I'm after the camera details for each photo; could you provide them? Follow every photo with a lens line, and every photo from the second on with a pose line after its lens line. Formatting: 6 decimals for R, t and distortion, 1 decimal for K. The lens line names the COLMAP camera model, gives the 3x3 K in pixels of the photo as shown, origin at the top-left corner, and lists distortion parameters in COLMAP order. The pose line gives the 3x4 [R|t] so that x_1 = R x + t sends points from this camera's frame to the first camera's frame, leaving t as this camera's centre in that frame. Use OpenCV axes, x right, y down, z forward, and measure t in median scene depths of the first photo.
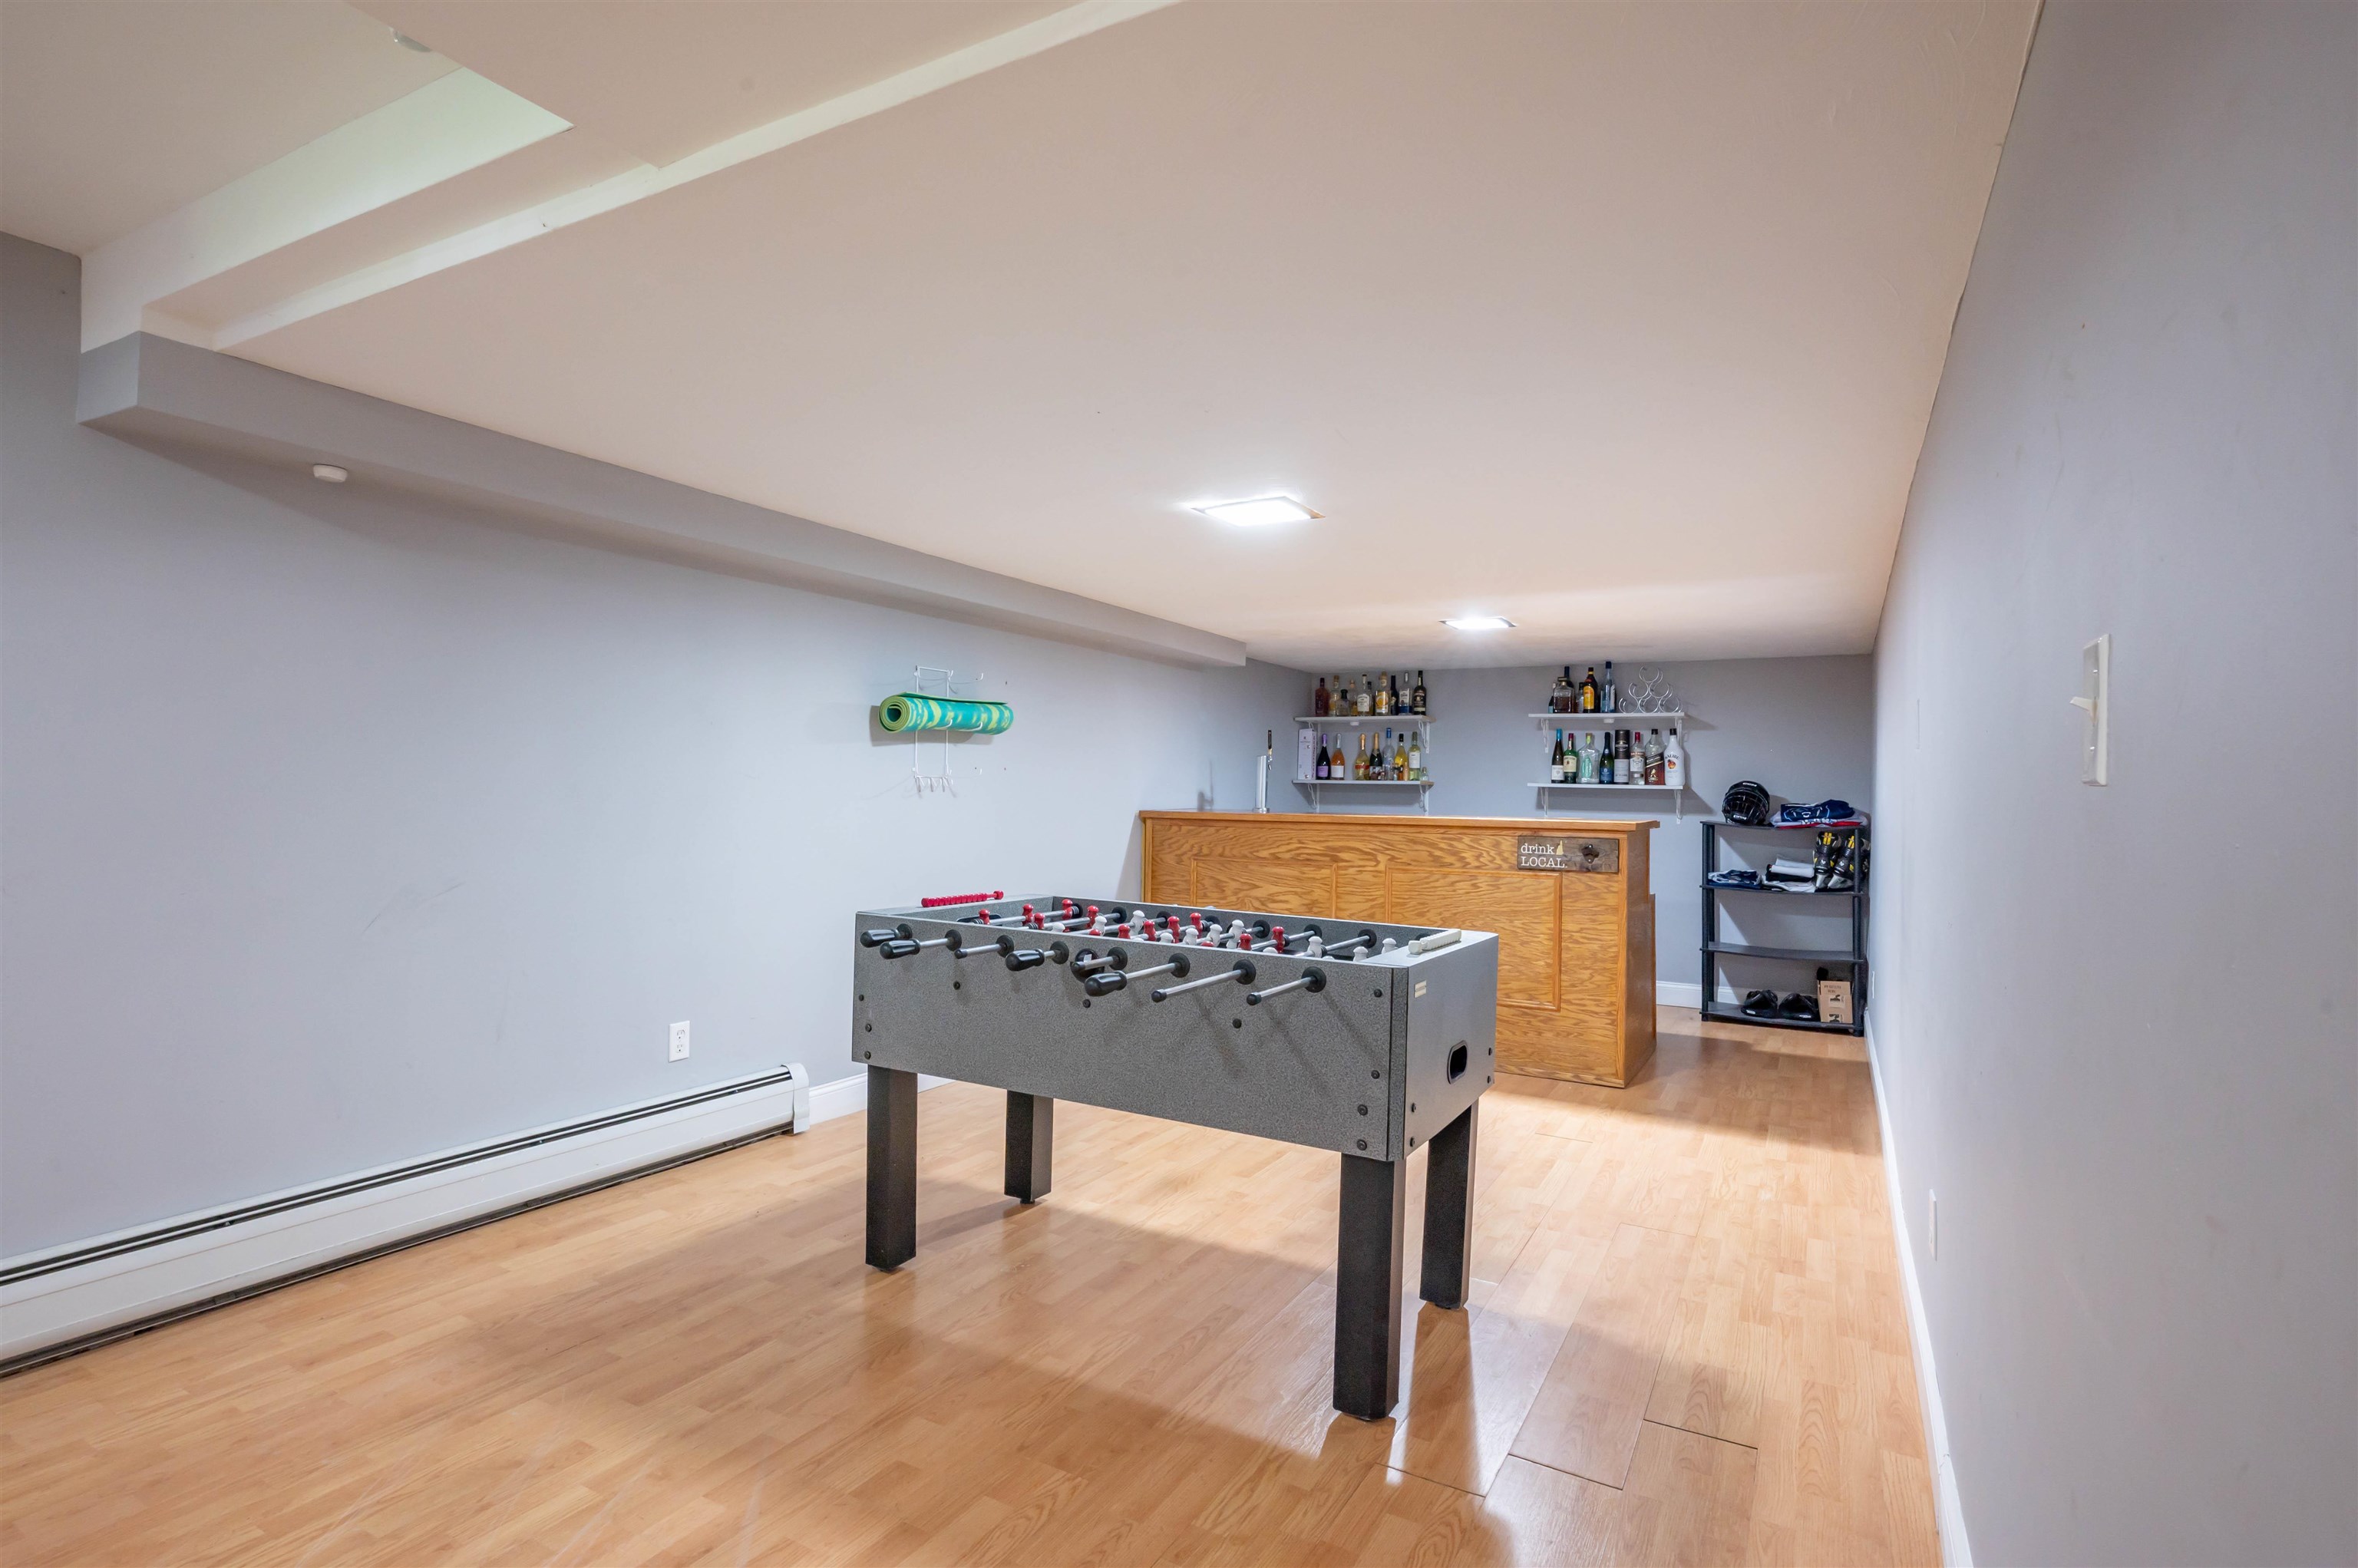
lens RADIAL K [[1156.2, 0, 1179.0], [0, 1156.2, 784.0], [0, 0, 1]] dist [-0.001471, -0.000057]
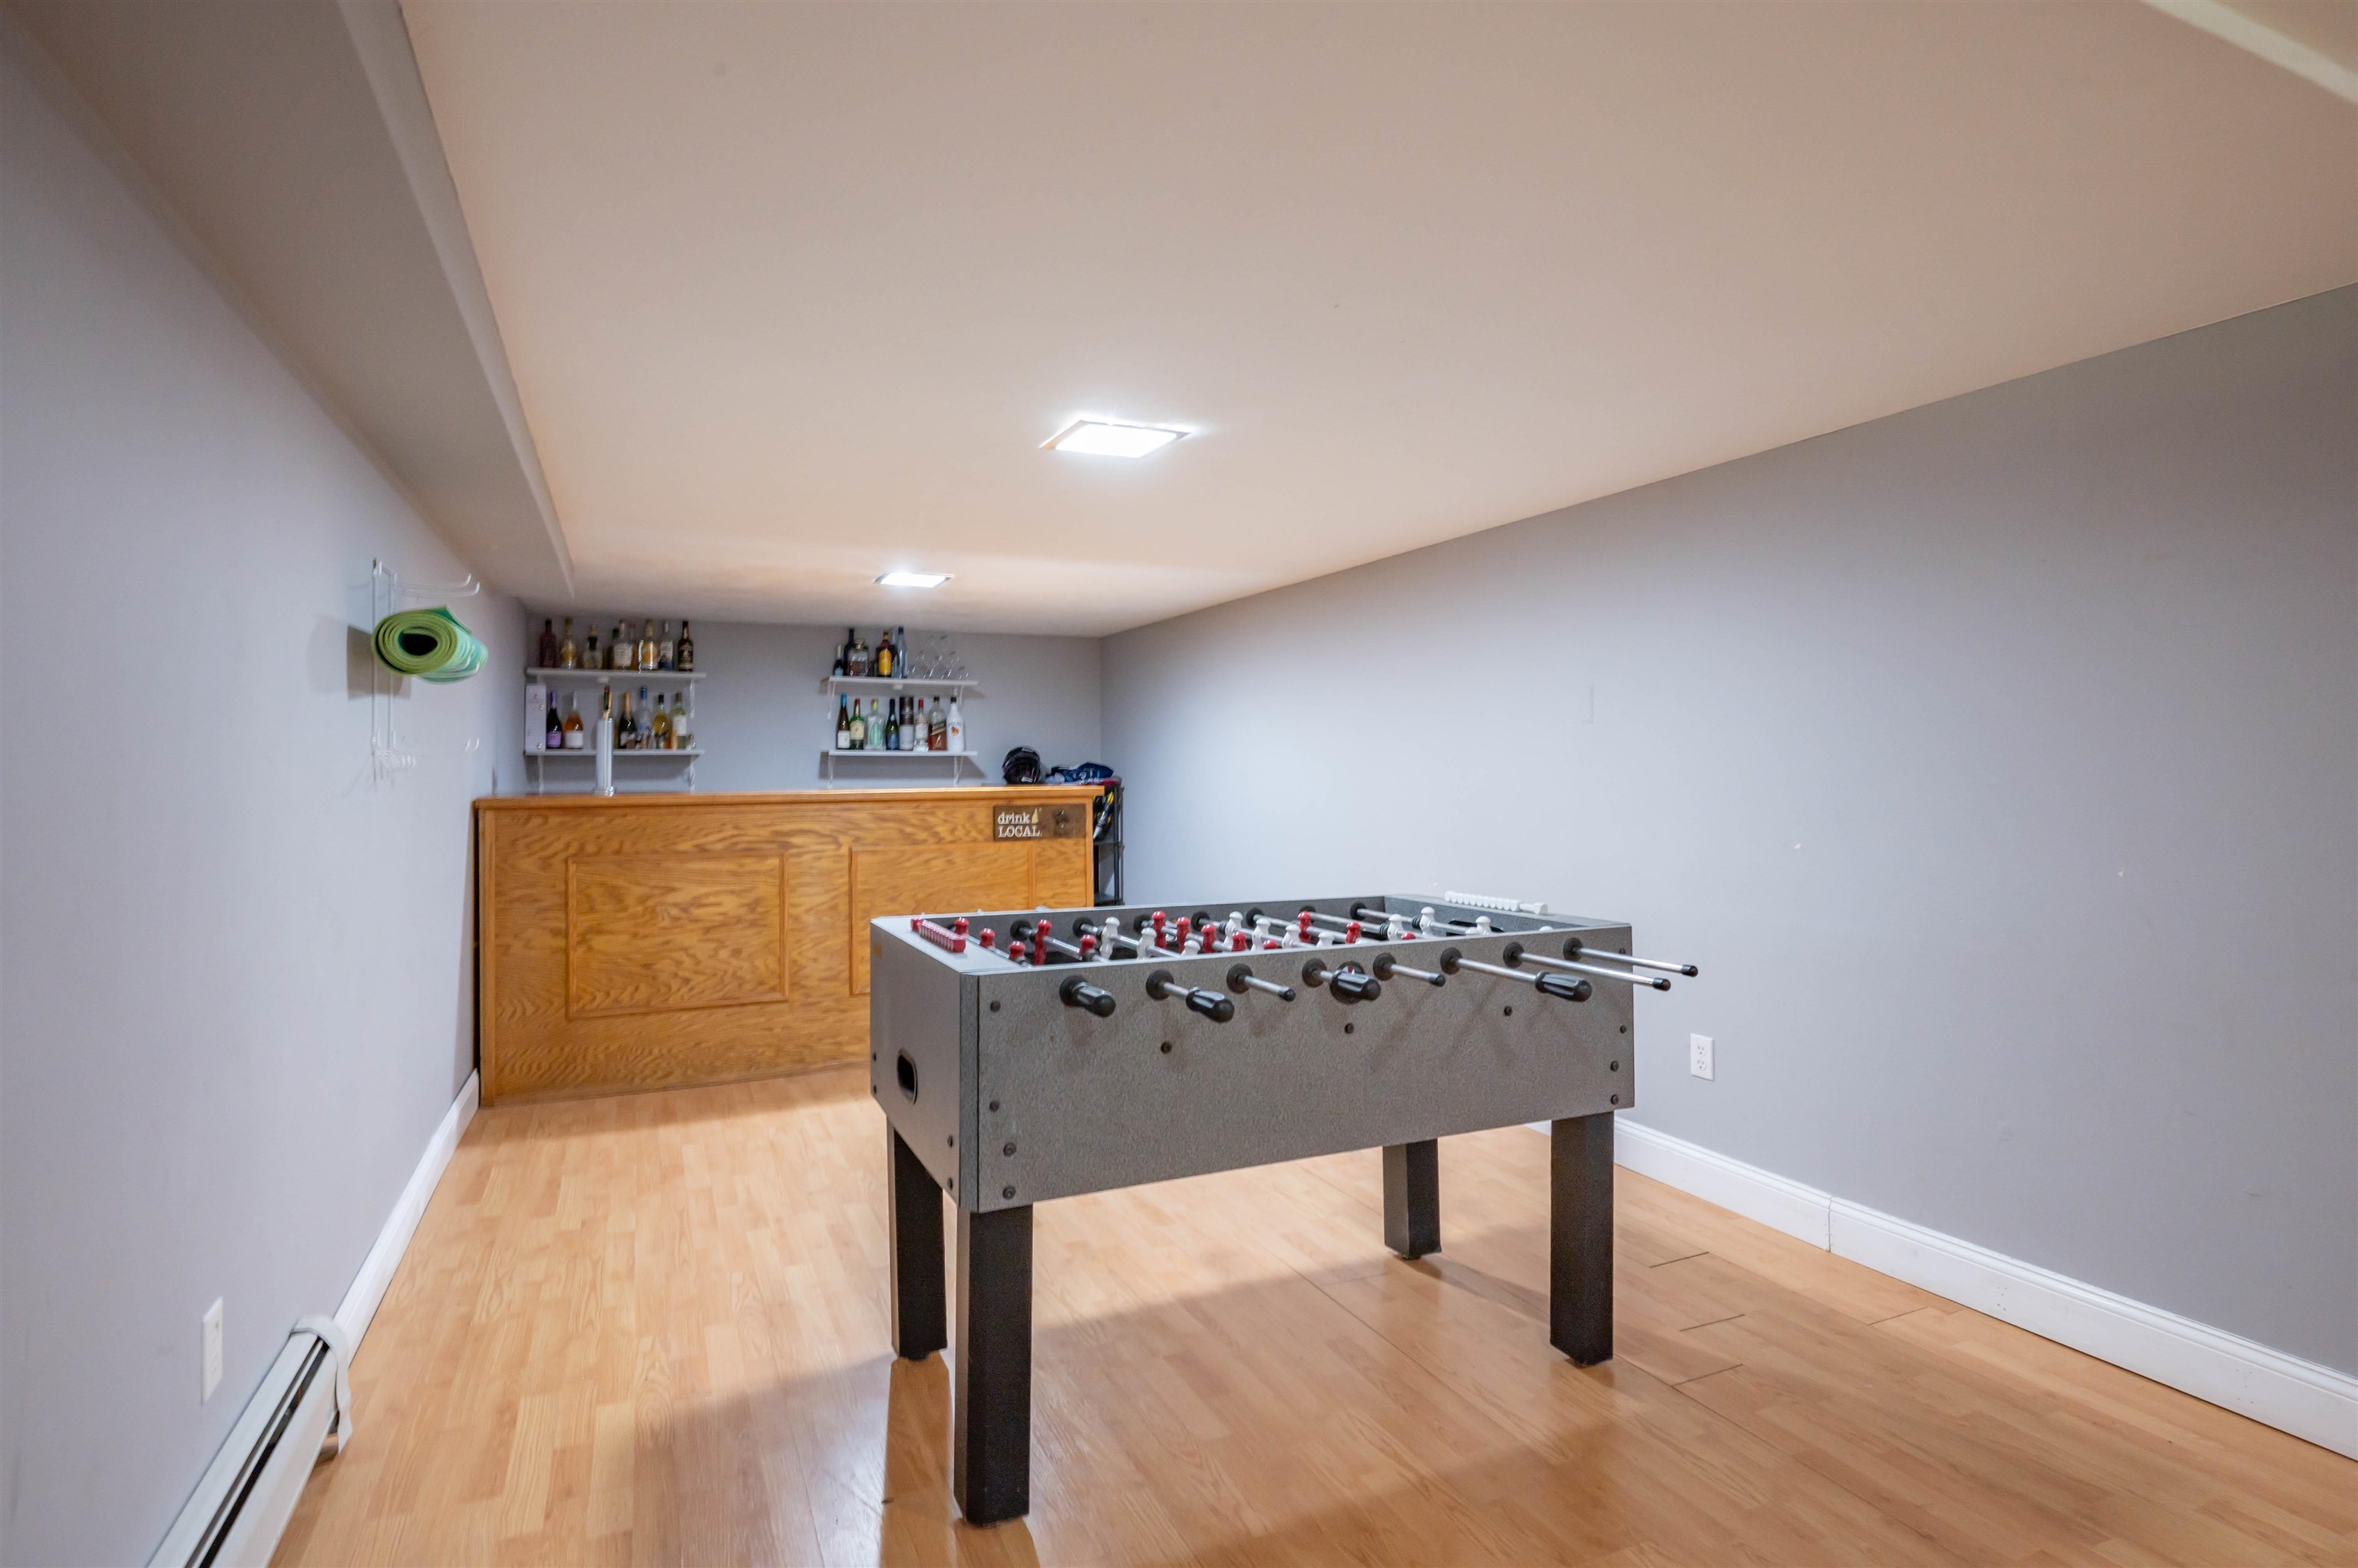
lens RADIAL K [[1169.3, 0, 1165.2], [0, 1169.3, 736.9], [0, 0, 1]] dist [-0.003121, -0.000211]
pose [[0.596702, -0.003483, 0.802456, -0.300980], [0.010577, 0.999938, -0.003526, -0.005978], [-0.802394, 0.010592, 0.596701, 0.221145]]
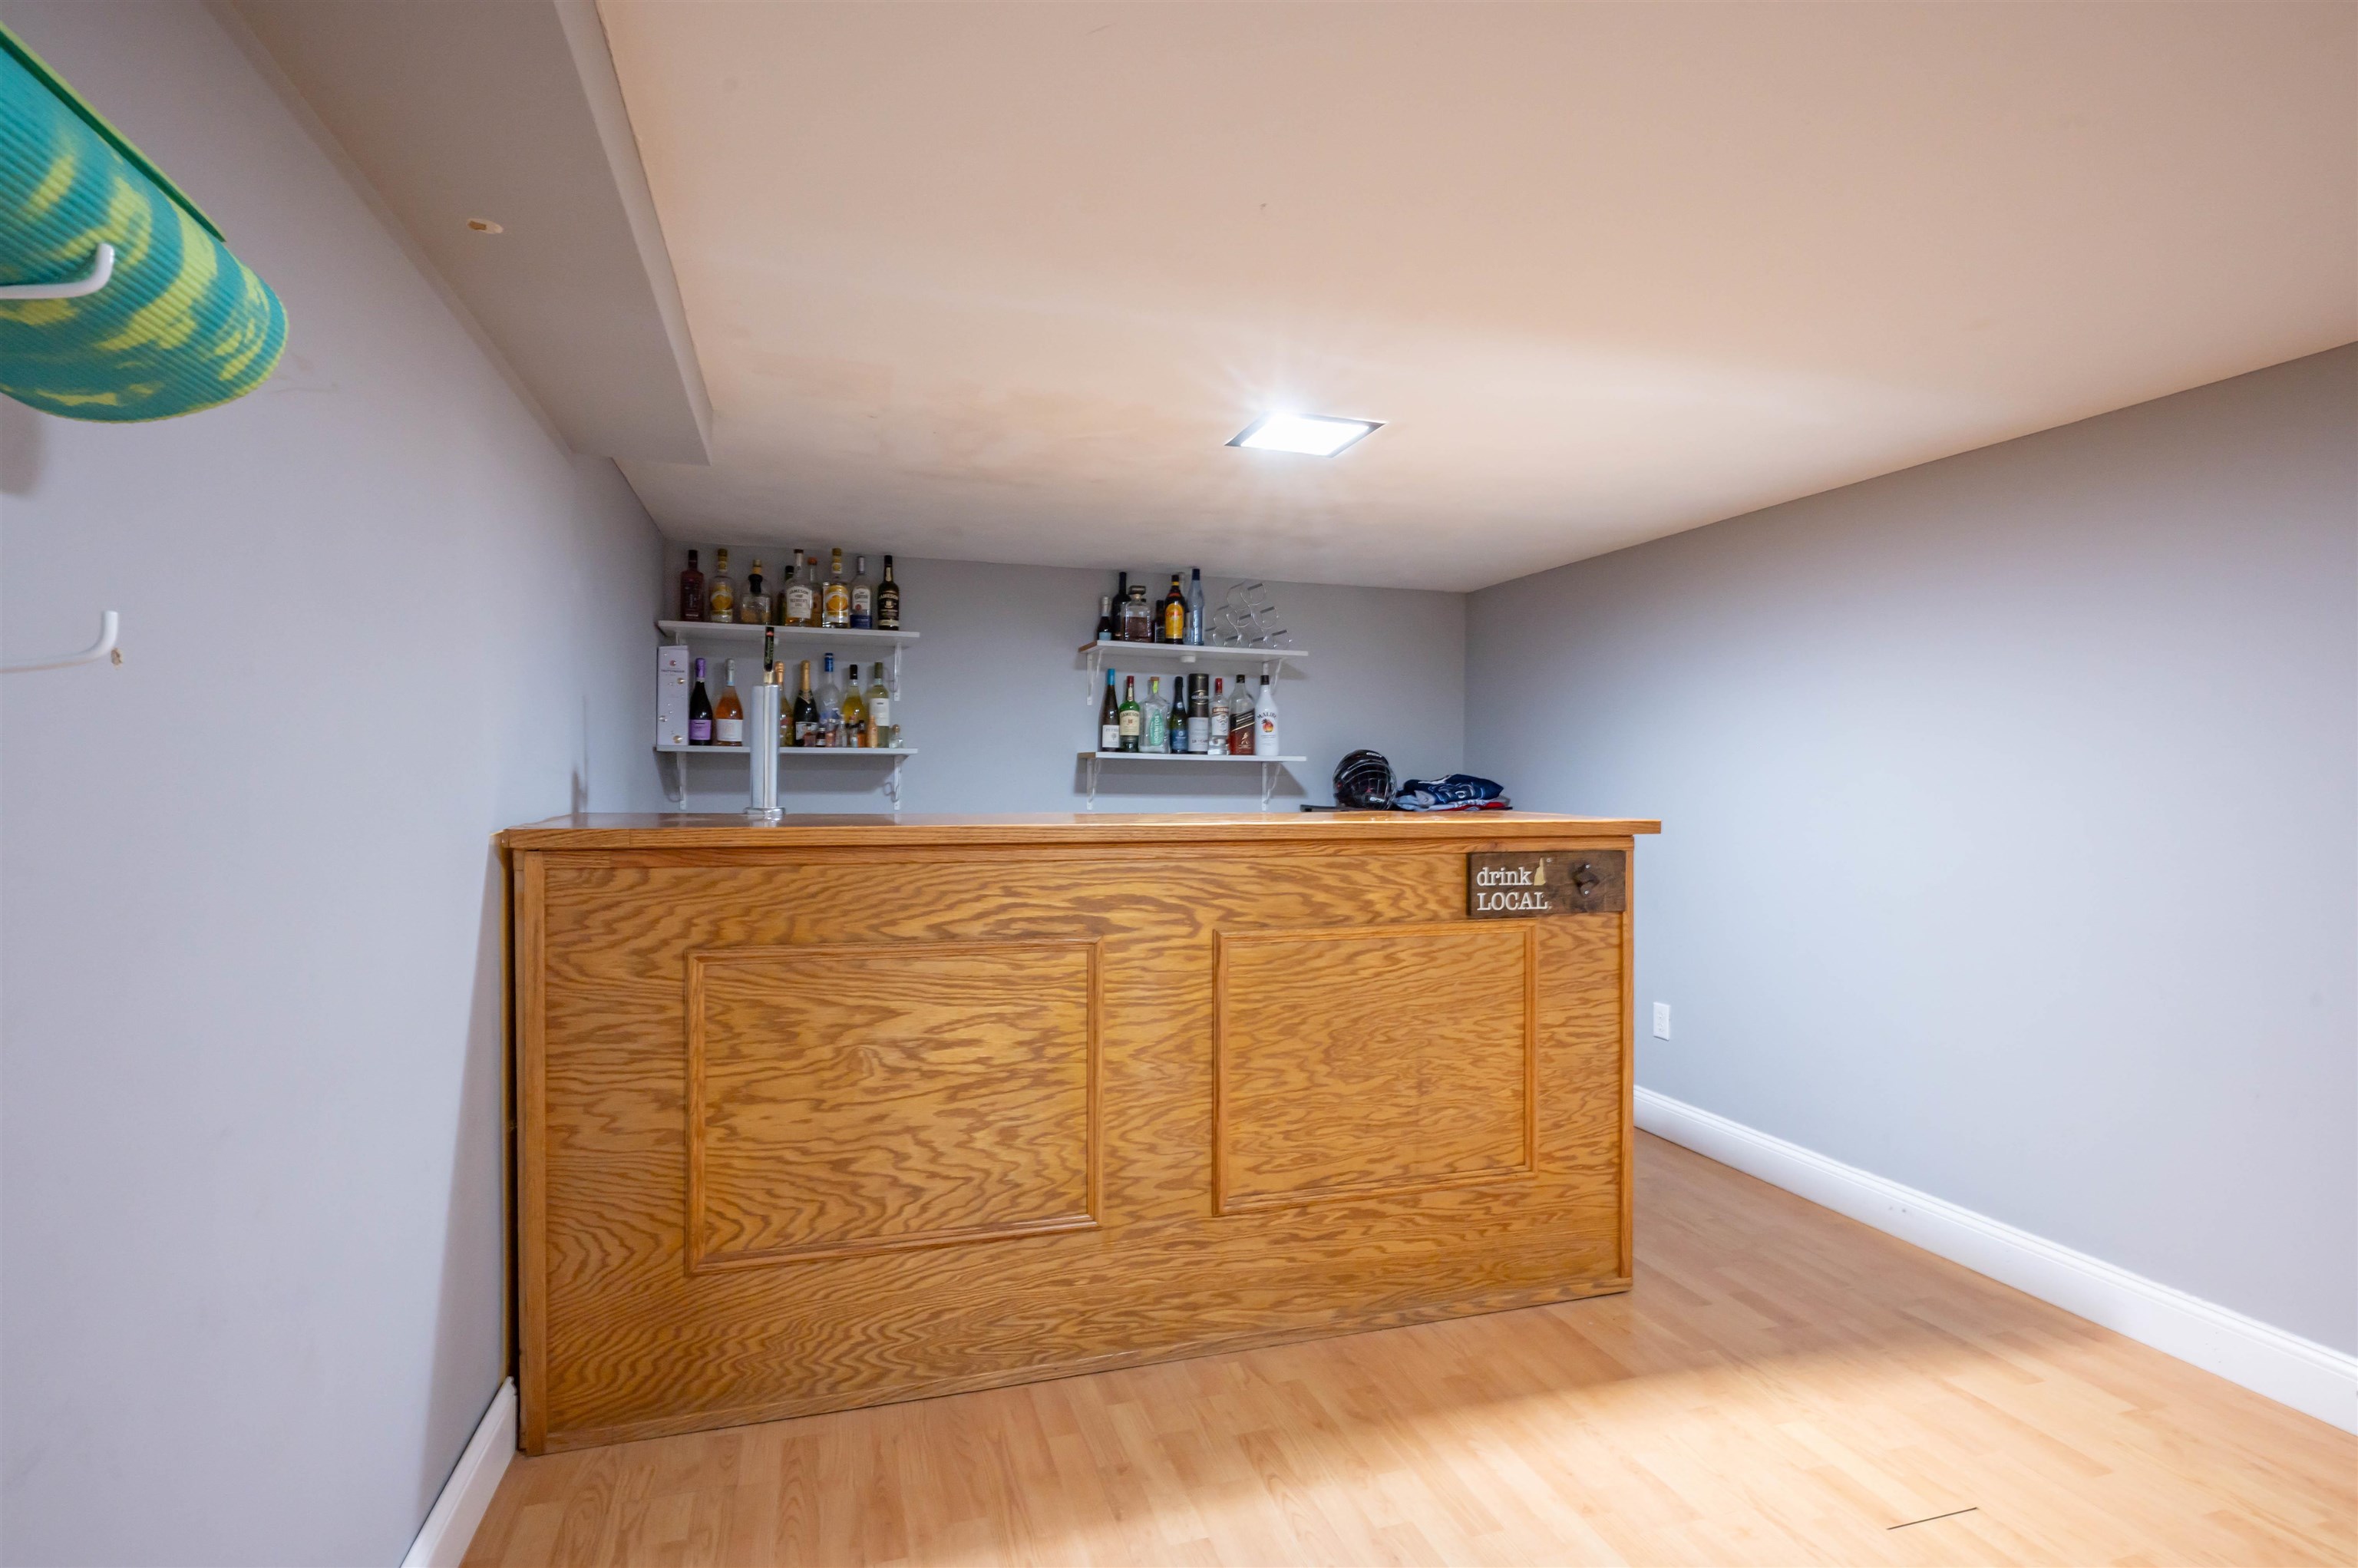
lens RADIAL K [[1167.8, 0, 1179.0], [0, 1167.8, 784.0], [0, 0, 1]] dist [-0.004946, -0.000084]
pose [[0.691321, -0.016917, 0.722350, -0.122865], [0.000545, 0.999738, 0.022892, 0.001995], [-0.722547, -0.015432, 0.691149, 0.544610]]
